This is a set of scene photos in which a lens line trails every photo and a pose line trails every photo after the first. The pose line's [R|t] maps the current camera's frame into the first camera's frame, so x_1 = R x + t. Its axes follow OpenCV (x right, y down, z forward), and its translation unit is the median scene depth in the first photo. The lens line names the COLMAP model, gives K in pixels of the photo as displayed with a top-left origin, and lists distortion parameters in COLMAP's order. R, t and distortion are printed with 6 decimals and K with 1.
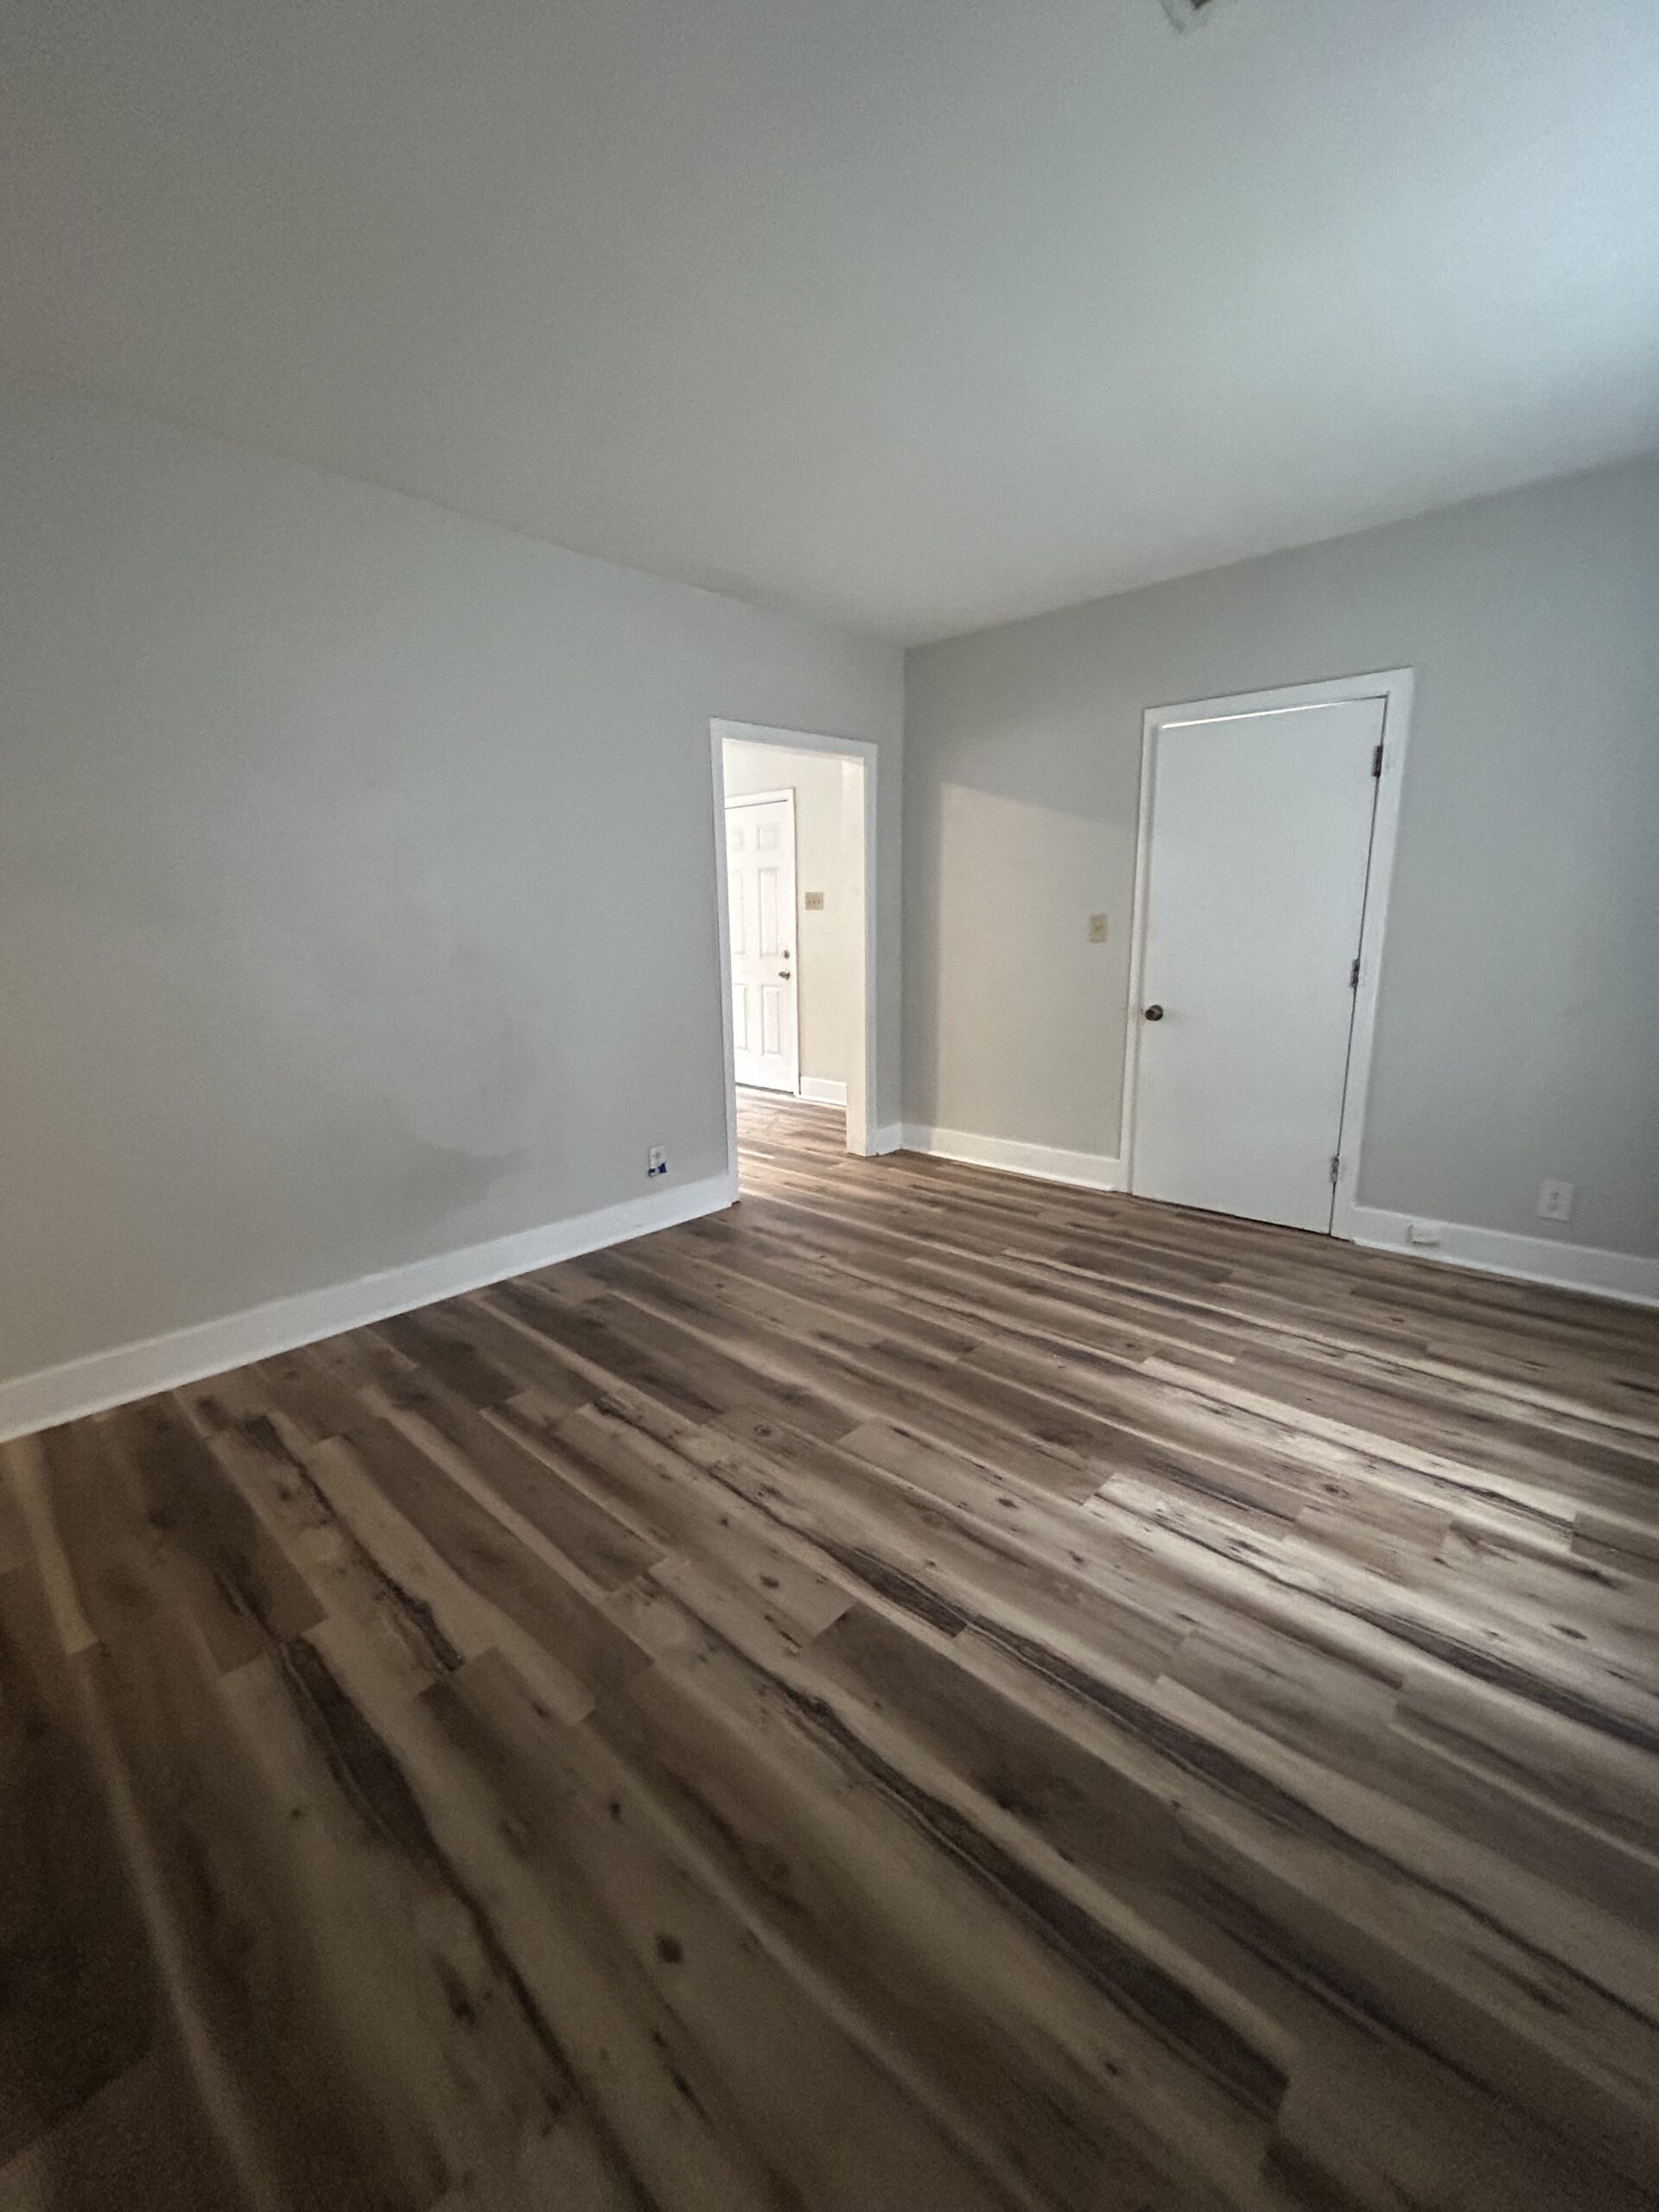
lens RADIAL K [[897.3, 0, 829.2], [0, 897.3, 1096.6], [0, 0, 1]] dist [0.021979, 0.000289]
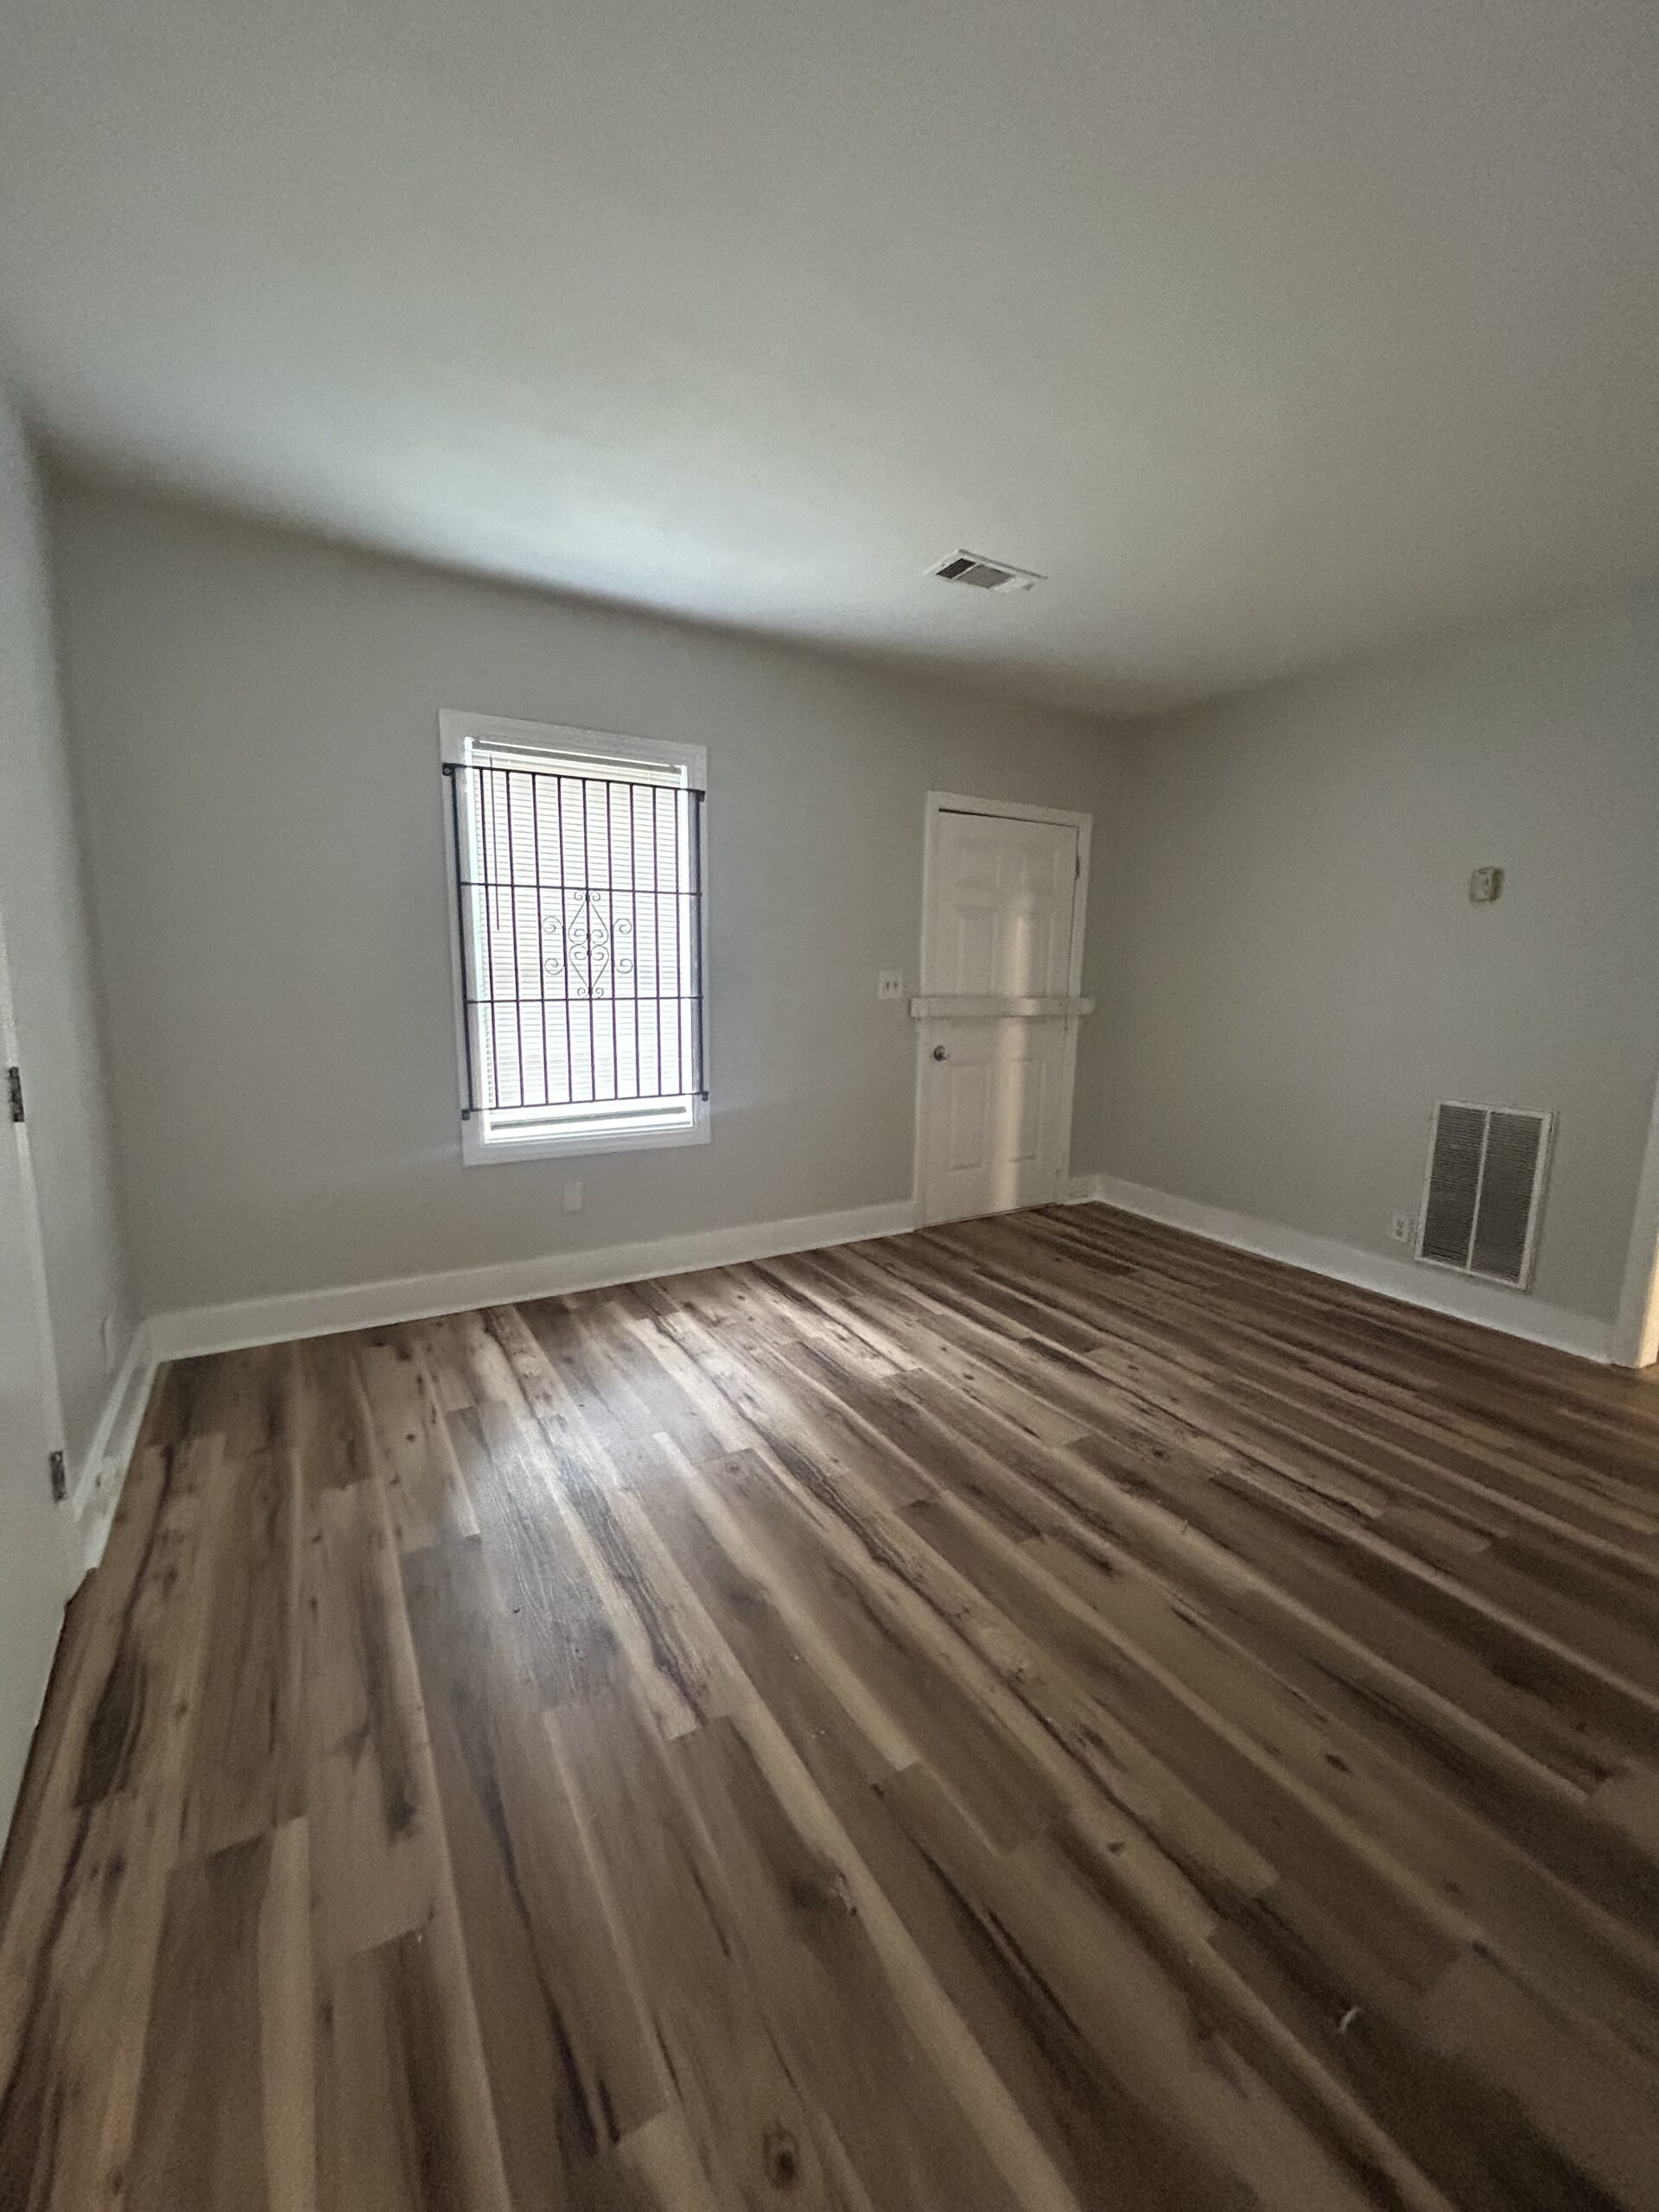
lens RADIAL K [[897.3, 0, 829.2], [0, 897.3, 1096.6], [0, 0, 1]] dist [0.021979, 0.000289]
pose [[-0.959424, -0.054327, 0.276684, 0.036307], [0.044741, 0.939500, 0.339614, -0.473258], [-0.278395, 0.338213, -0.898948, 2.208308]]
